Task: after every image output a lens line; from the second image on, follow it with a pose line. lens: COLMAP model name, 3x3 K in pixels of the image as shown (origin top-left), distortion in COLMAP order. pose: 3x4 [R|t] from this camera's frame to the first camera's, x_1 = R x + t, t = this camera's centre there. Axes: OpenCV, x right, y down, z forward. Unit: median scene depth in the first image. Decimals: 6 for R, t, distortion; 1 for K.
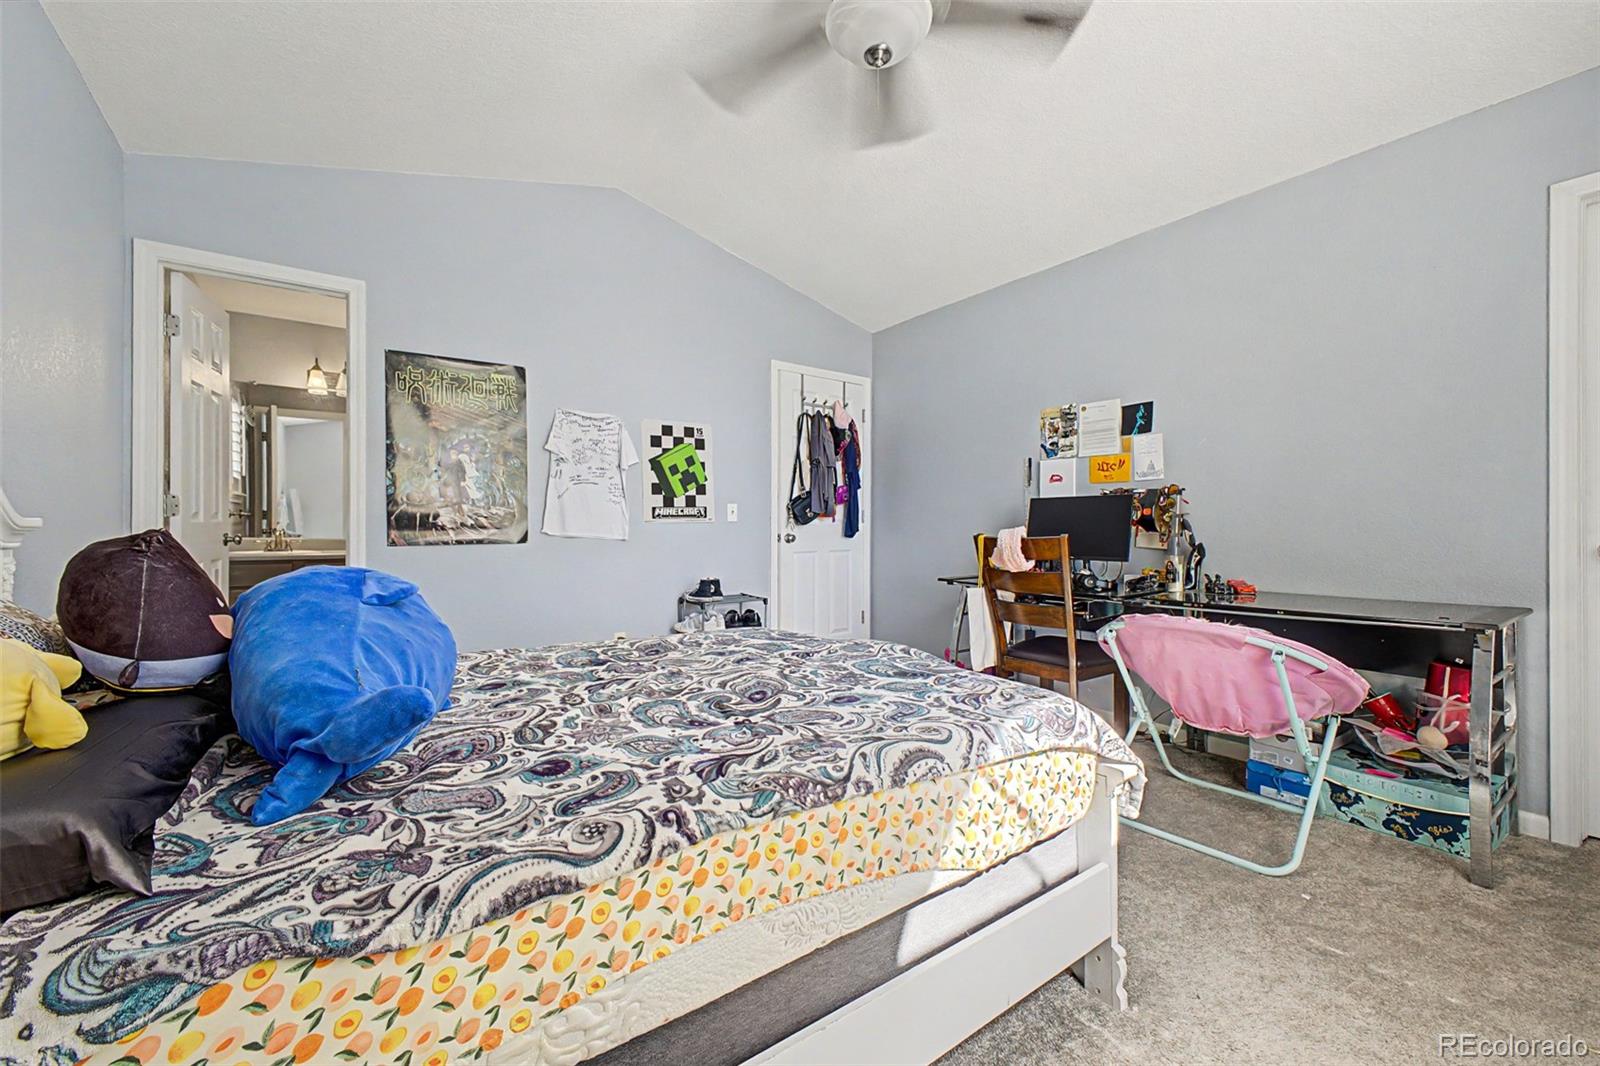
lens RADIAL K [[634.6, 0, 794.7], [0, 634.6, 529.0], [0, 0, 1]] dist [0.010283, -0.000264]
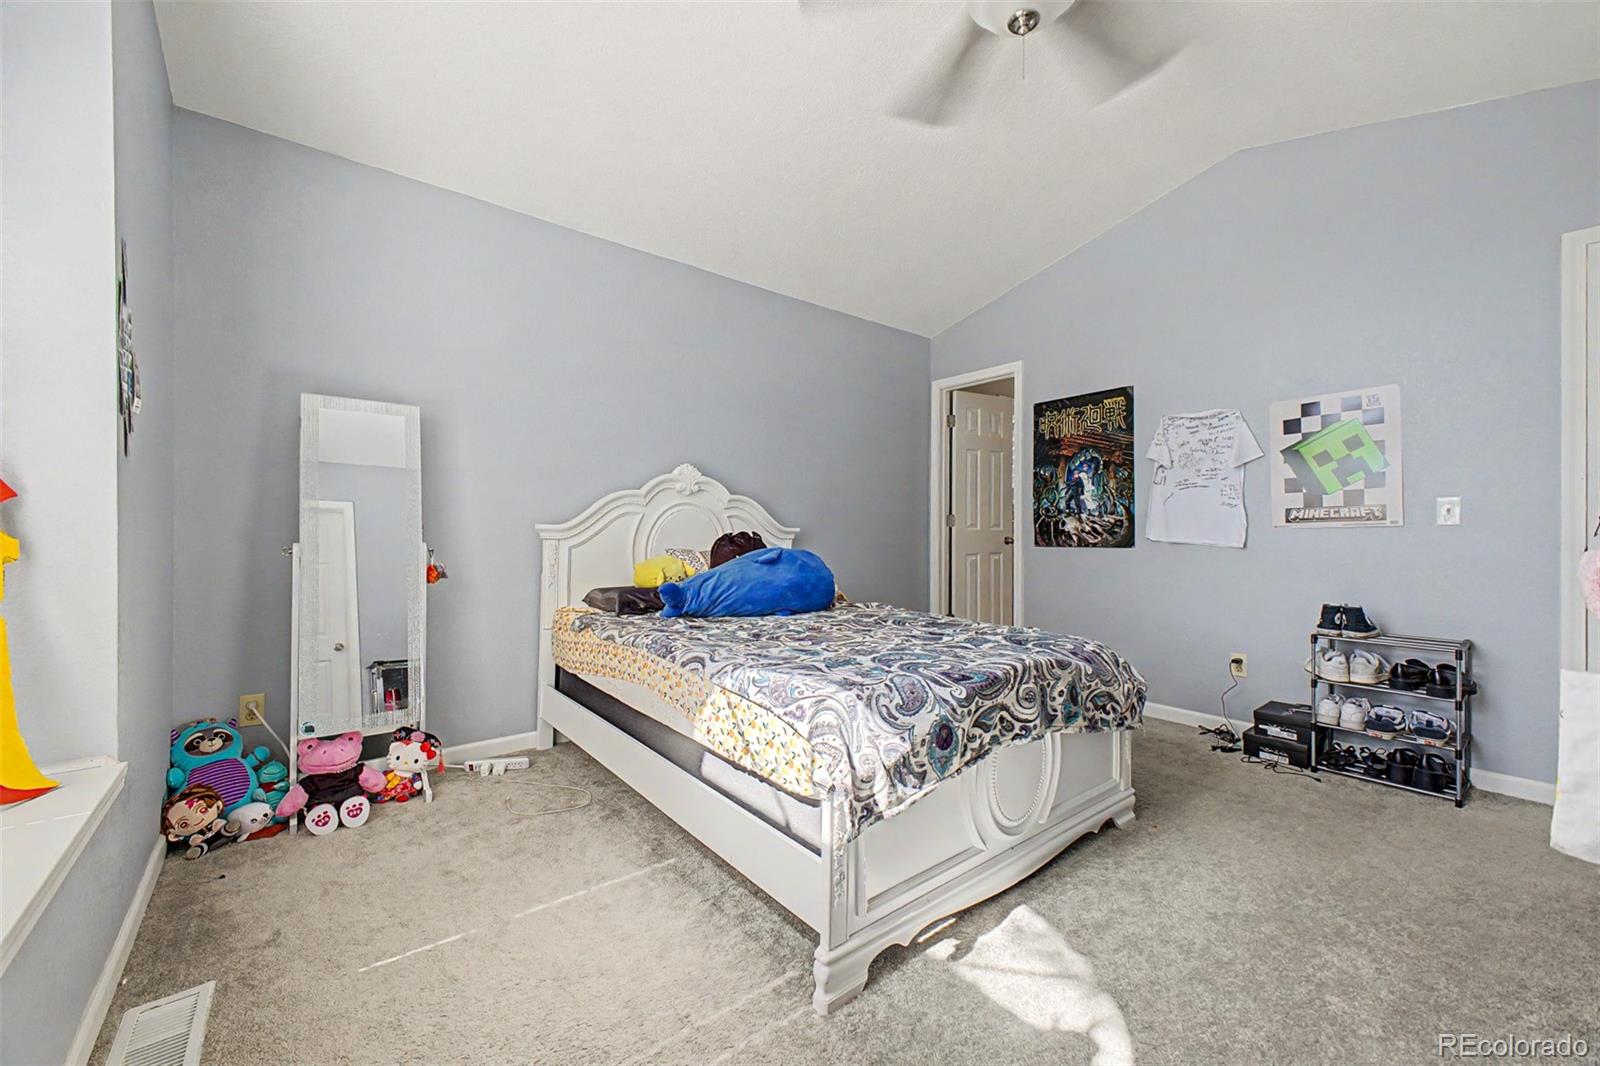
lens RADIAL K [[634.6, 0, 797.9], [0, 634.6, 531.2], [0, 0, 1]] dist [0.010283, -0.000264]
pose [[0.048876, -0.002072, -0.998803, 0.584830], [-0.007116, 0.999972, -0.002423, 0.000746], [0.998780, 0.007226, 0.048860, 0.353557]]
